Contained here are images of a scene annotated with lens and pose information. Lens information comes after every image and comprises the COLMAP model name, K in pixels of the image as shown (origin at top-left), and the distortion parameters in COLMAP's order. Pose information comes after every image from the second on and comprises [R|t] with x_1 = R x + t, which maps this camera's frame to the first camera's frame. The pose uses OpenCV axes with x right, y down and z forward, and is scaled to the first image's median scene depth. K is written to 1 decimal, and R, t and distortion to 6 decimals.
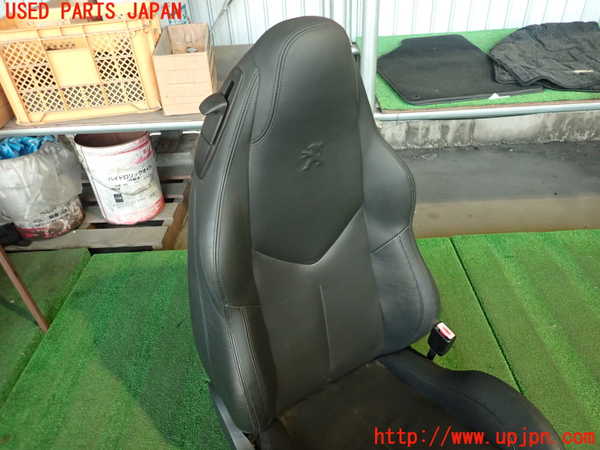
lens RADIAL K [[444.6, 0, 300.0], [0, 444.6, 225.0], [0, 0, 1]] dist [0.004784, 0.005412]
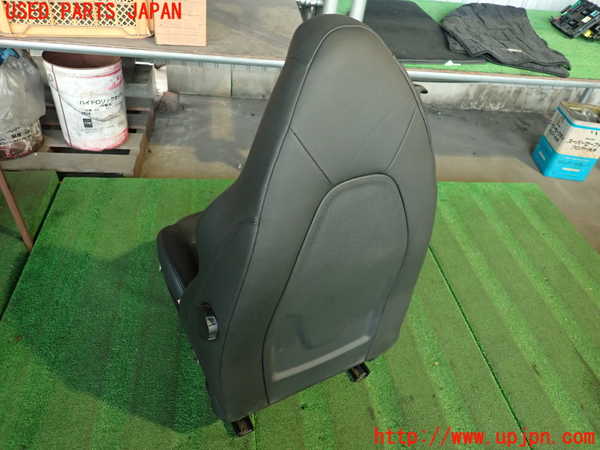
lens RADIAL K [[444.6, 0, 300.0], [0, 444.6, 225.0], [0, 0, 1]] dist [0.004784, 0.005412]
pose [[0.976686, 0.041981, 0.210528, -0.147543], [-0.064069, 0.993001, 0.099217, 0.037929], [-0.204889, -0.110392, 0.972540, -0.095319]]
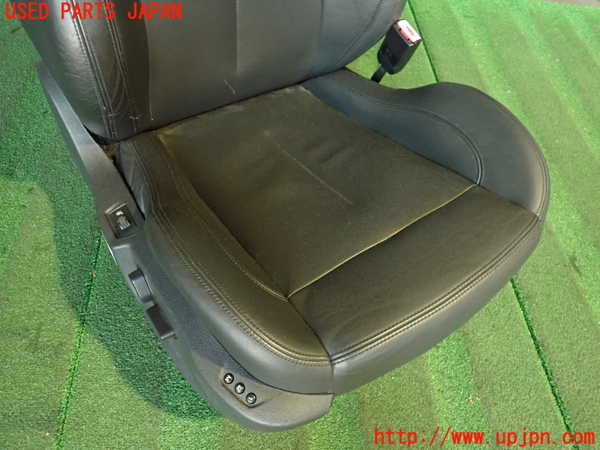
lens RADIAL K [[444.6, 0, 300.0], [0, 444.6, 225.0], [0, 0, 1]] dist [0.004784, 0.005412]
pose [[0.974759, 0.062443, 0.214349, 0.018093], [-0.135161, 0.929207, 0.343955, 0.163791], [-0.177697, -0.364245, 0.914193, 0.155663]]
